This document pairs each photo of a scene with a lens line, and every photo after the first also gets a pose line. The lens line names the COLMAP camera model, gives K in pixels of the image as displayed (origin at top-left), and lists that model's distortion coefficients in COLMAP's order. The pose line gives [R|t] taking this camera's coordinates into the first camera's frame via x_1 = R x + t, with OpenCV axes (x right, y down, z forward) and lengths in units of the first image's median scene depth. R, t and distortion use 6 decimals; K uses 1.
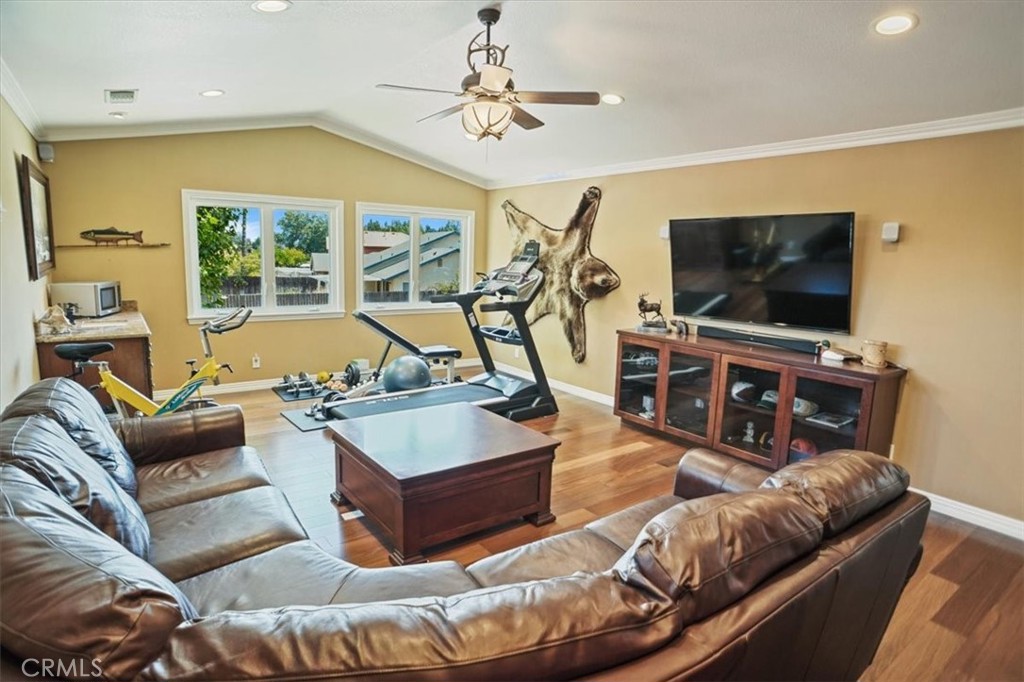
lens RADIAL K [[537.9, 0, 510.1], [0, 537.9, 342.1], [0, 0, 1]] dist [-0.029302, 0.003684]
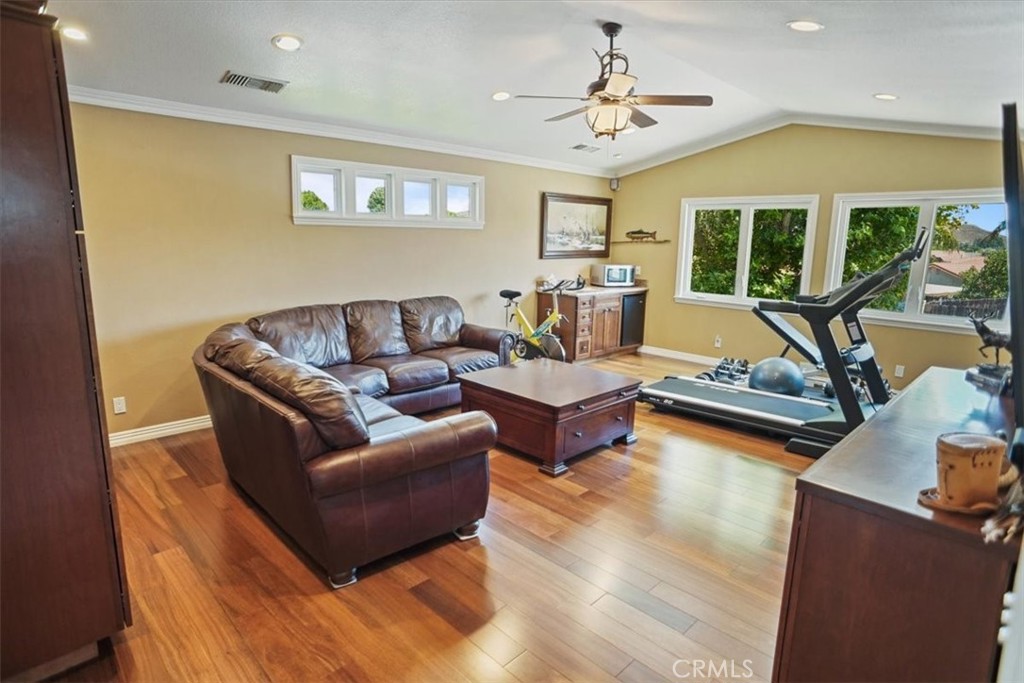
lens RADIAL K [[537.9, 0, 512.3], [0, 537.9, 338.8], [0, 0, 1]] dist [-0.029302, 0.003684]
pose [[0.148066, 0.158888, -0.976131, 0.703558], [-0.179078, 0.975002, 0.131540, -0.049677], [0.972629, 0.155327, 0.172818, 0.428656]]
